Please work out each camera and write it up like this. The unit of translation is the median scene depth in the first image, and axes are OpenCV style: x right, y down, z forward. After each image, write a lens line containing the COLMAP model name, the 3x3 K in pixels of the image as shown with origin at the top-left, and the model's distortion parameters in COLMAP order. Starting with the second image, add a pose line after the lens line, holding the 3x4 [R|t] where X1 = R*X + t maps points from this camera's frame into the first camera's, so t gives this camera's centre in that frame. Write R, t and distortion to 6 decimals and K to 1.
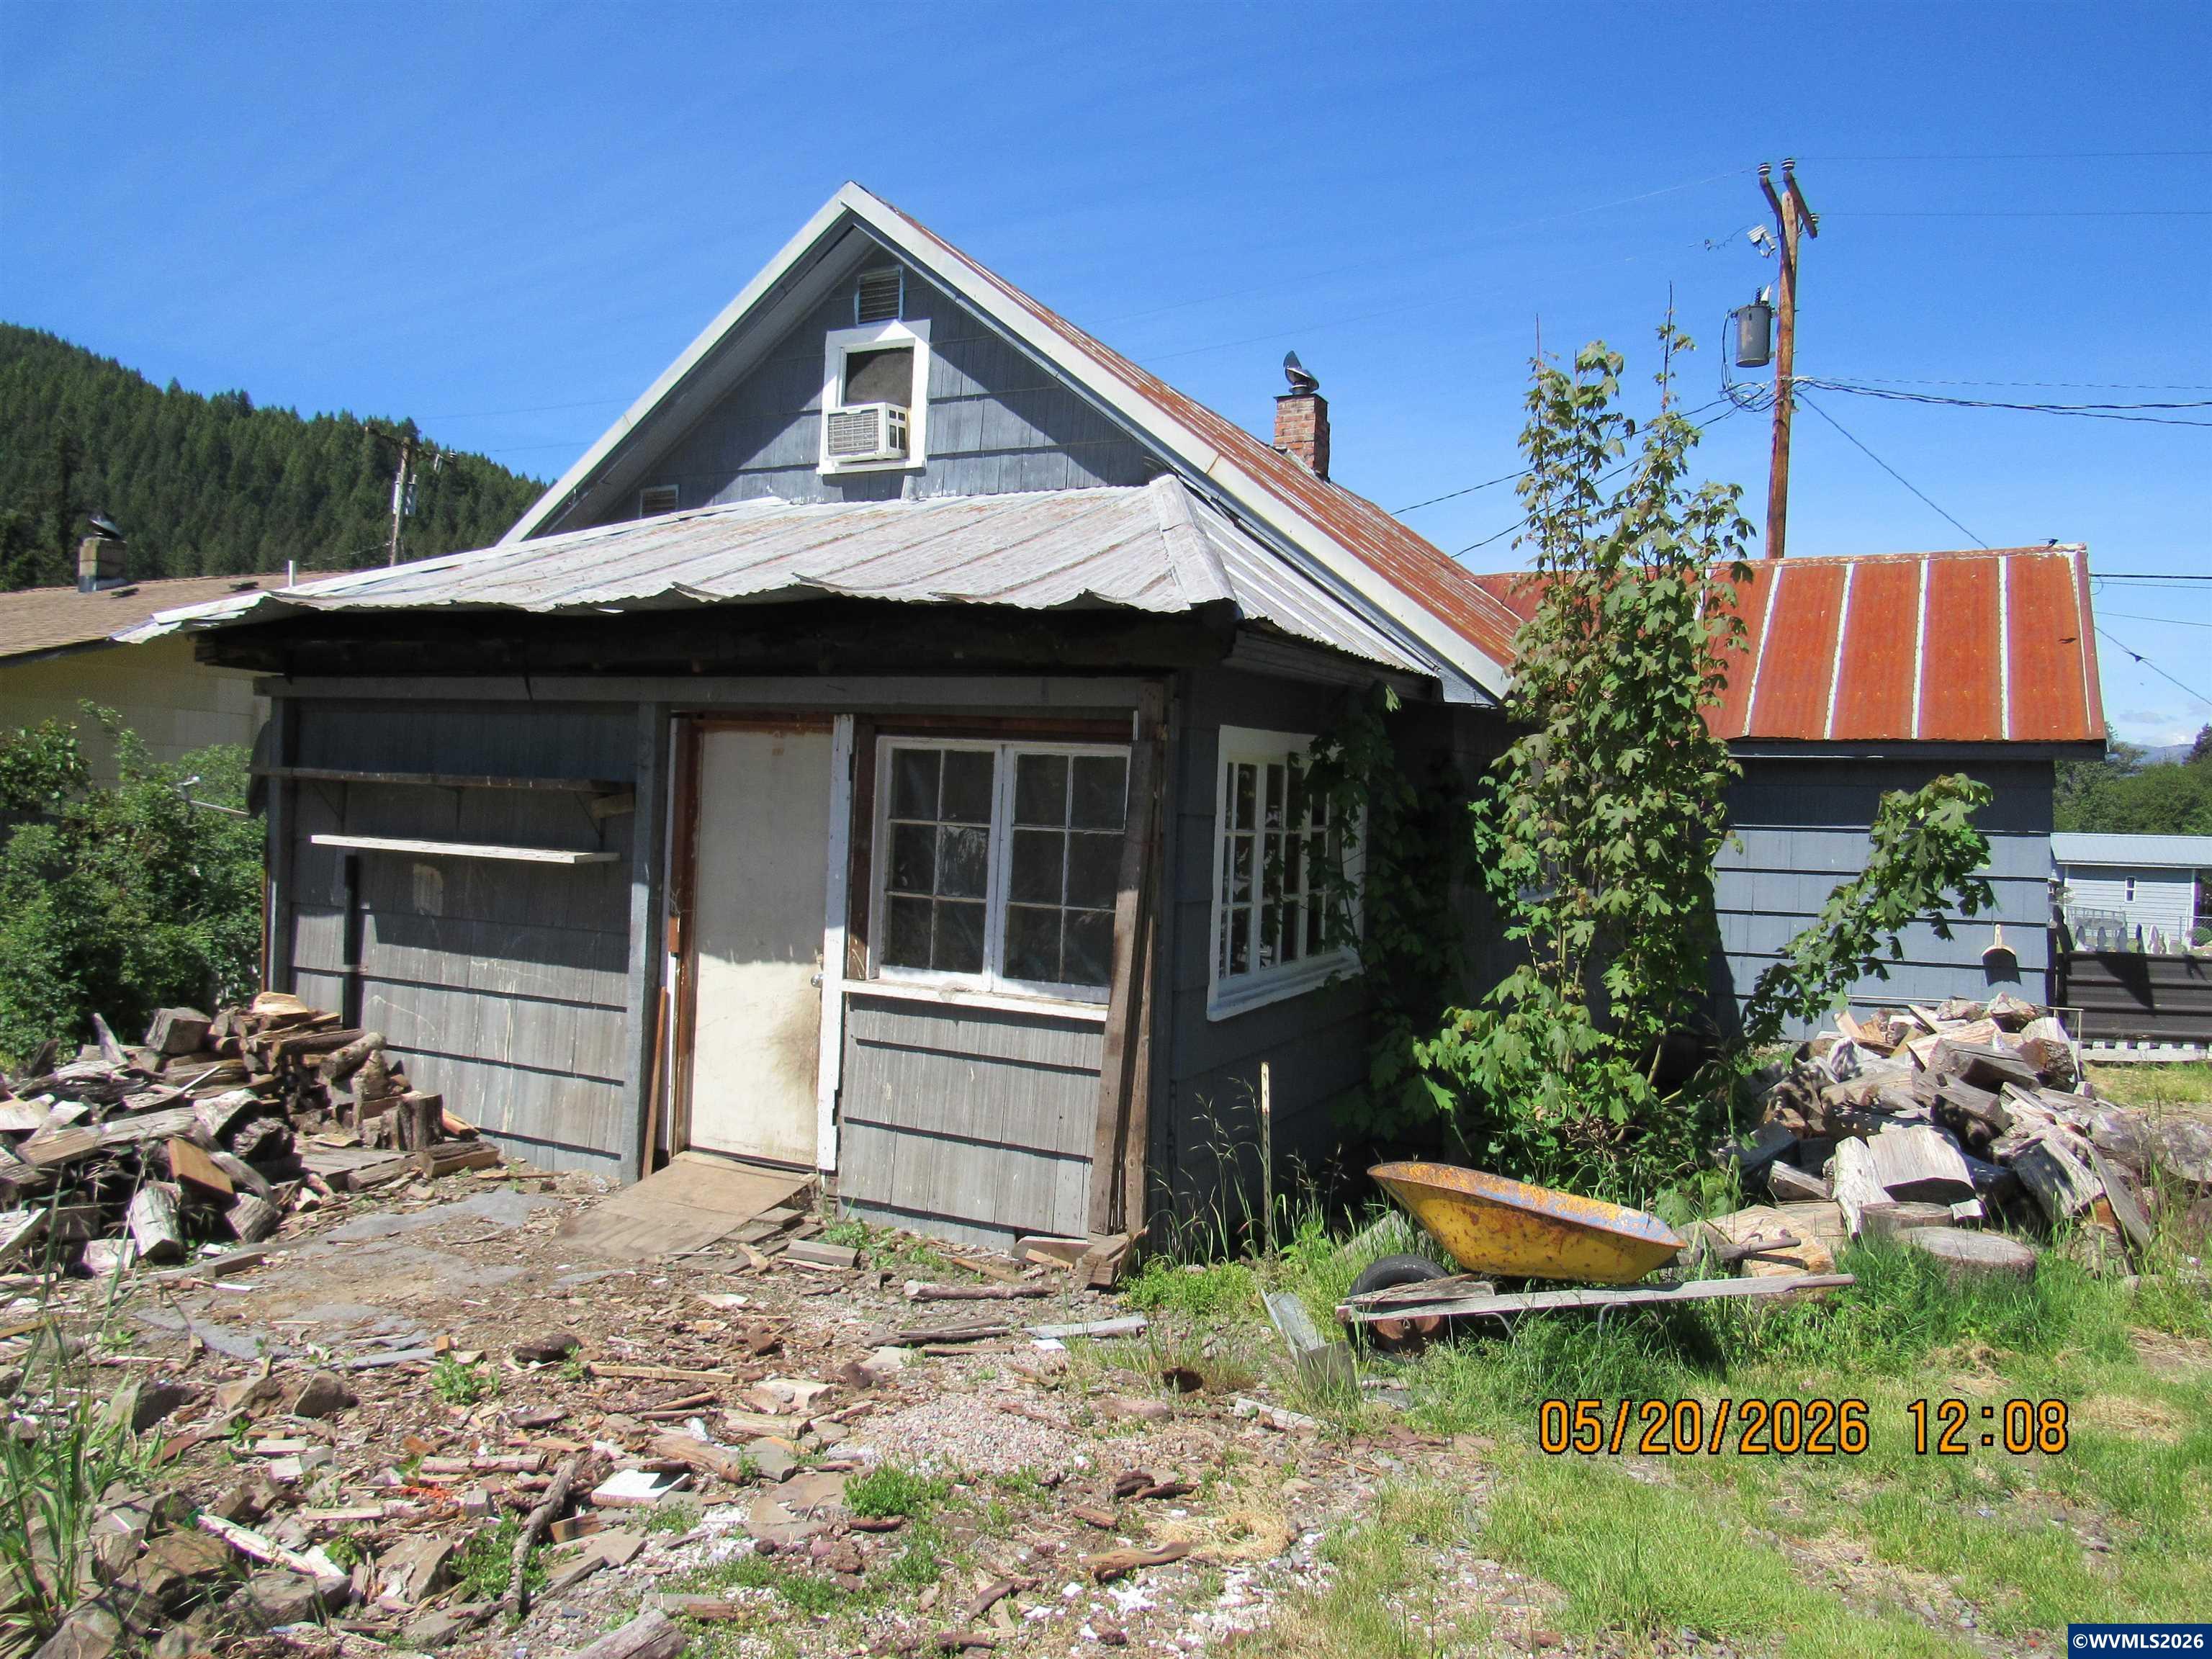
lens RADIAL K [[1571.6, 0, 1119.2], [0, 1571.6, 826.4], [0, 0, 1]] dist [-0.034230, 0.010039]
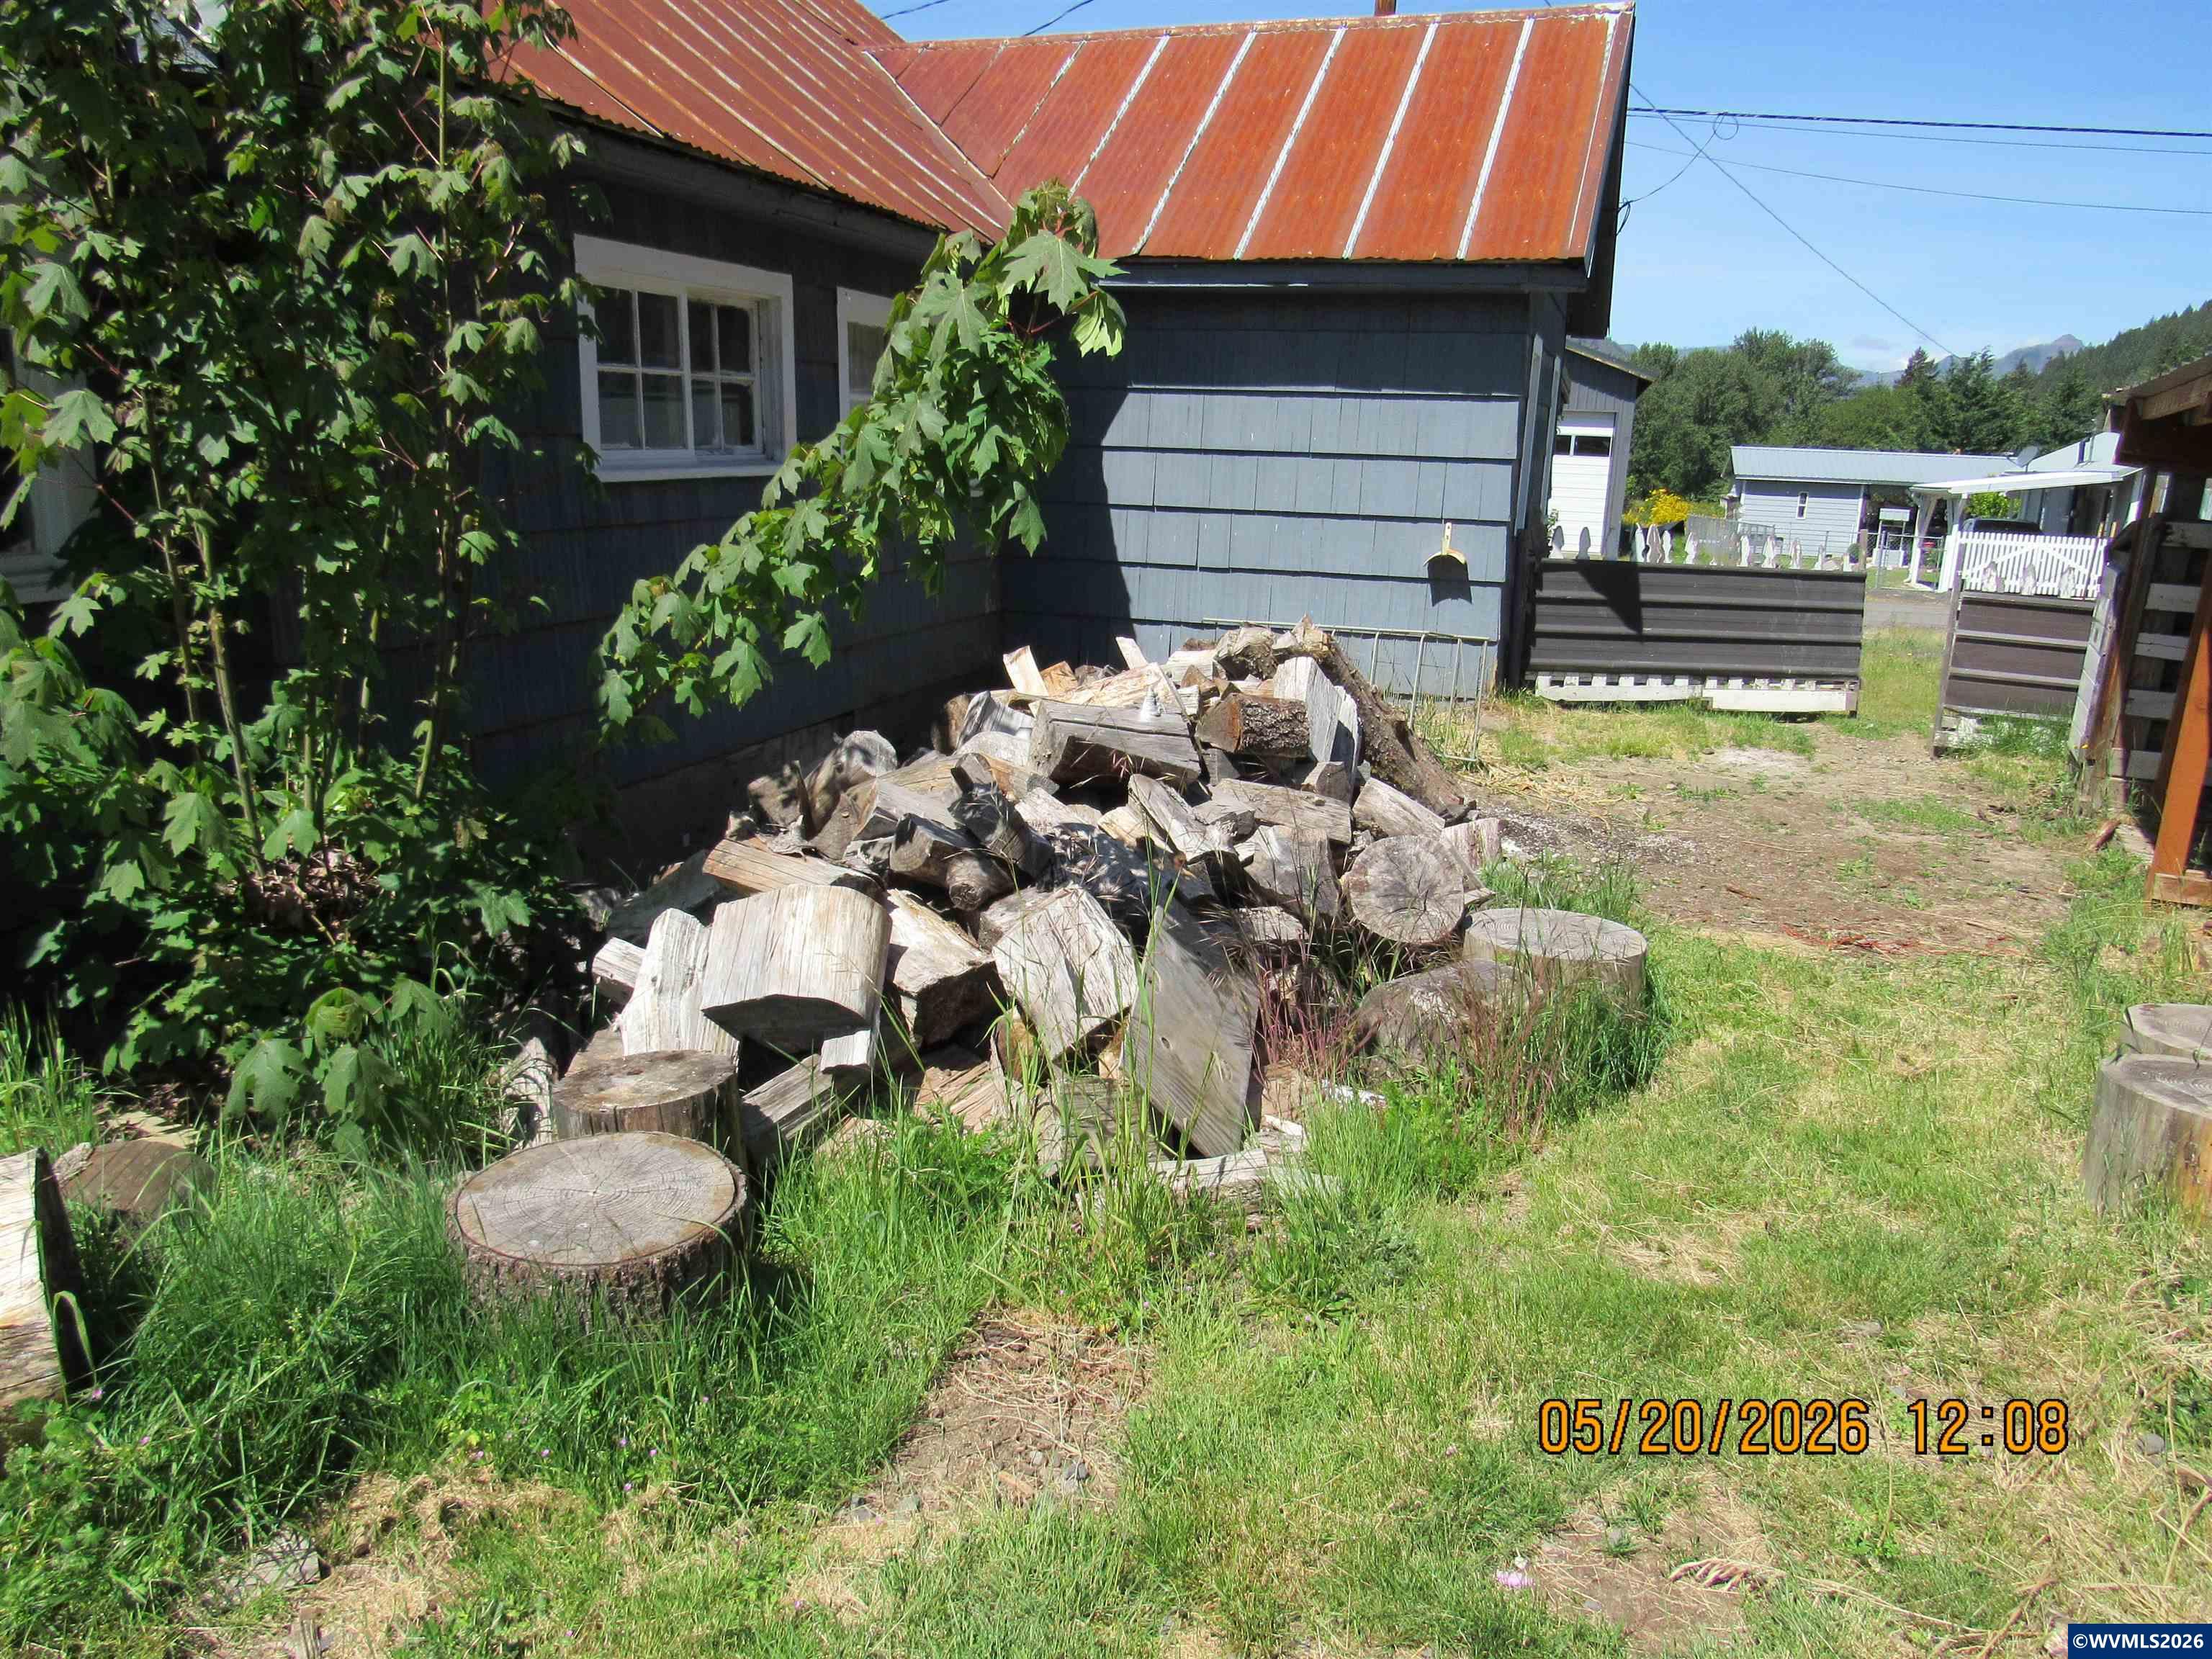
lens RADIAL K [[1571.6, 0, 1119.2], [0, 1571.6, 826.4], [0, 0, 1]] dist [-0.034230, 0.010039]
pose [[0.988583, -0.029091, 0.147842, 0.288475], [-0.006944, 0.971348, 0.237562, 0.026733], [-0.150516, -0.235876, 0.960056, 0.262007]]
